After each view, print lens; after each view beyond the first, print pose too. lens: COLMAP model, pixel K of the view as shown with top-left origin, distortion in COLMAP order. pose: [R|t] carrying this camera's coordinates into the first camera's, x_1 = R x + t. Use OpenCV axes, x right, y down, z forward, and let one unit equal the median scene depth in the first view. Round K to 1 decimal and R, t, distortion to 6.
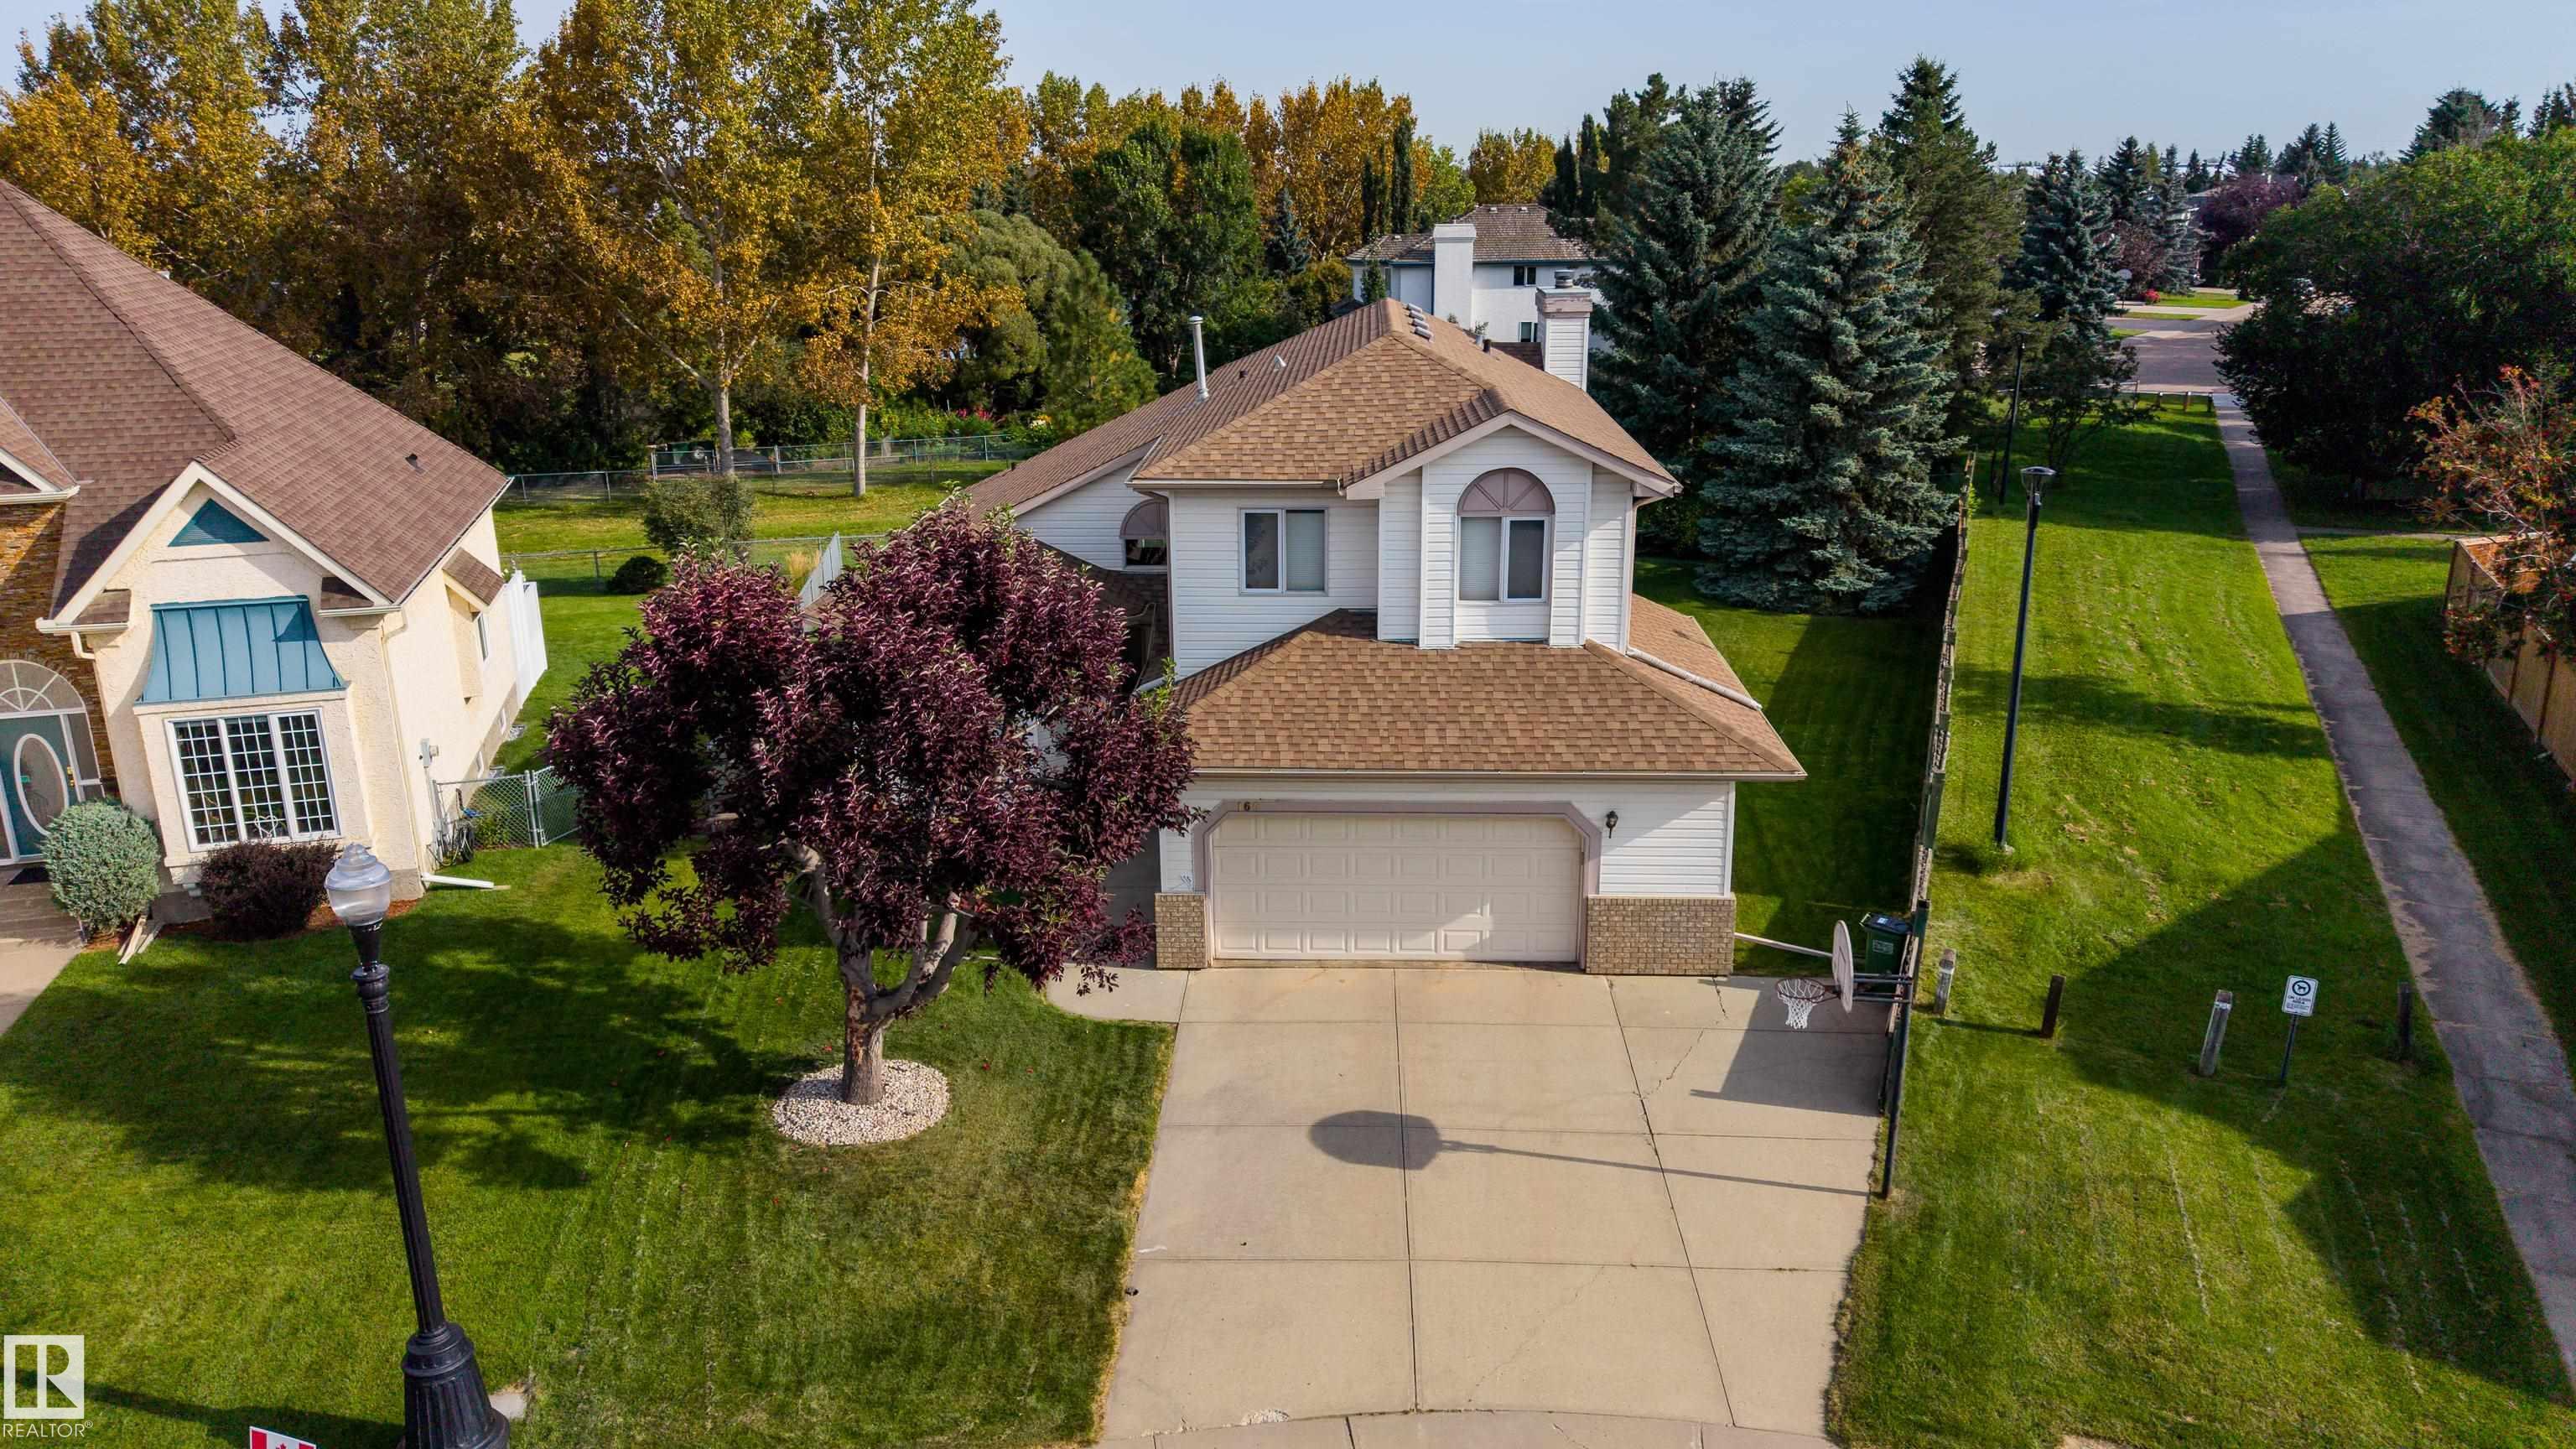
lens RADIAL K [[1796.5, 0, 1288.0], [0, 1796.5, 724.5], [0, 0, 1]] dist [0.010069, -0.004049]
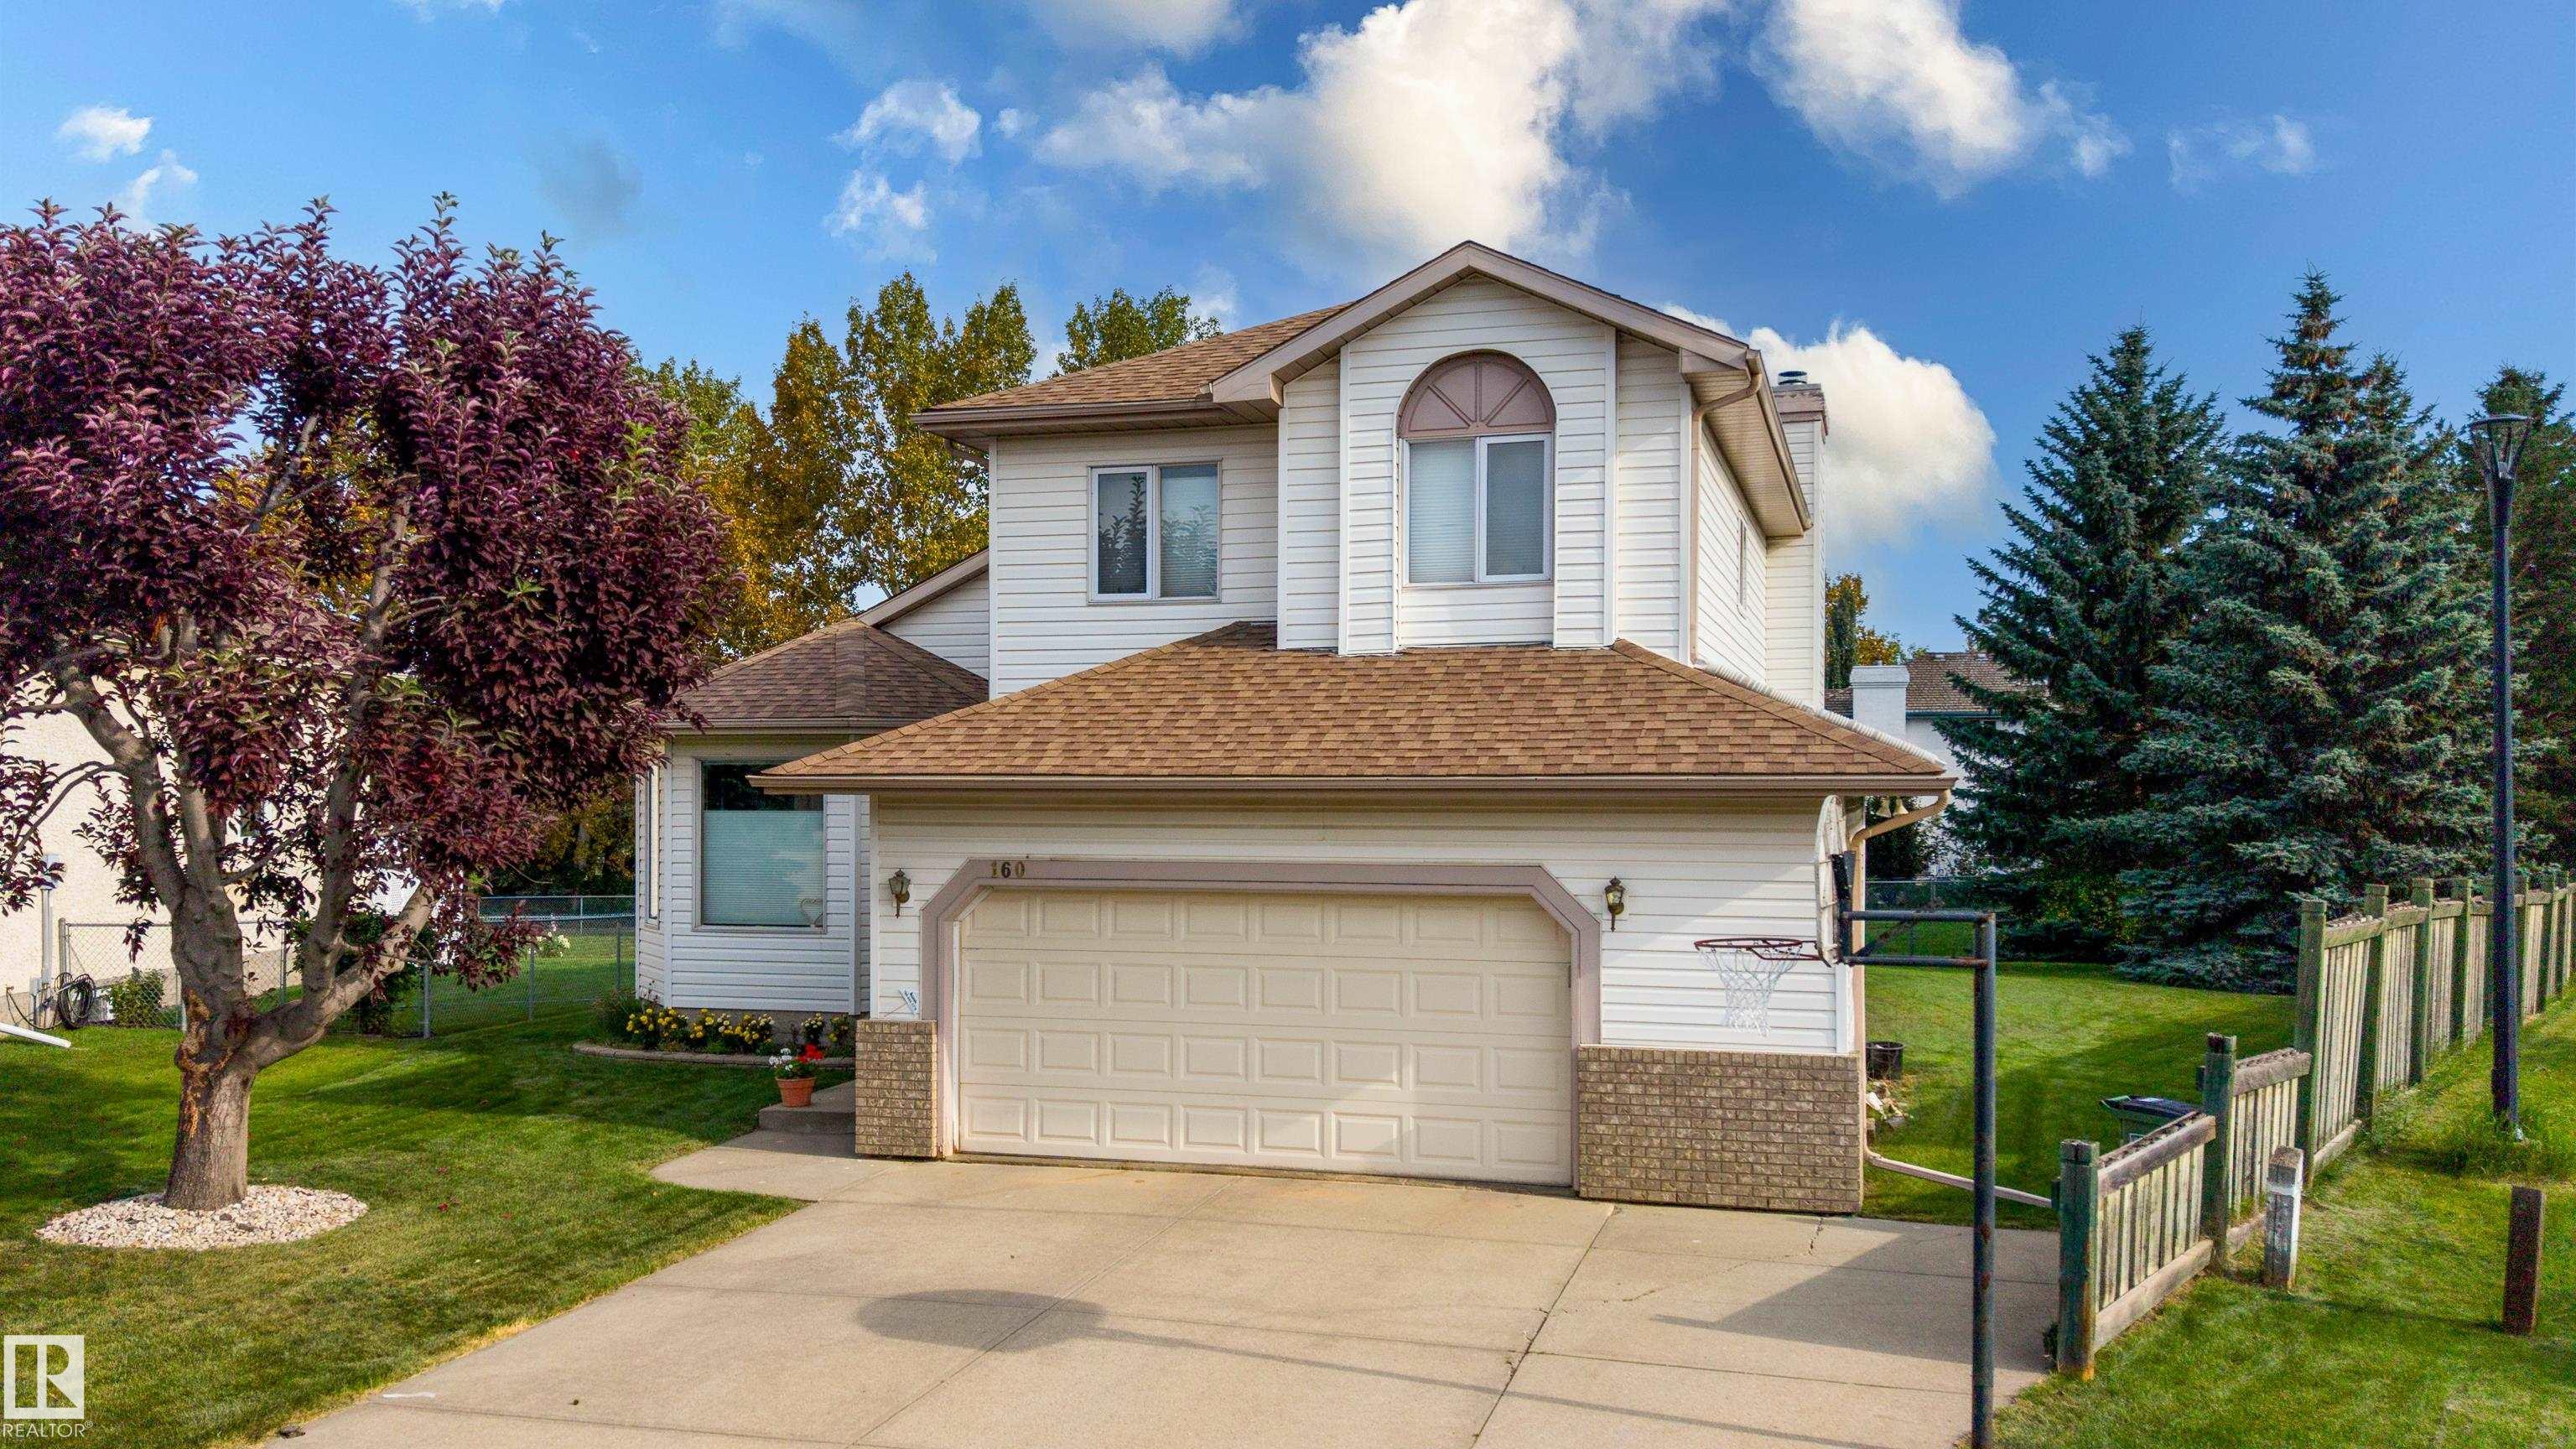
lens RADIAL K [[2161.5, 0, 1203.9], [0, 2161.5, 782.9], [0, 0, 1]] dist [-0.000686, 0.006610]
pose [[0.963304, 0.007615, -0.268305, 0.226515], [-0.086823, 0.954698, -0.284628, 0.210334], [0.253983, 0.297478, 0.920326, 0.334454]]
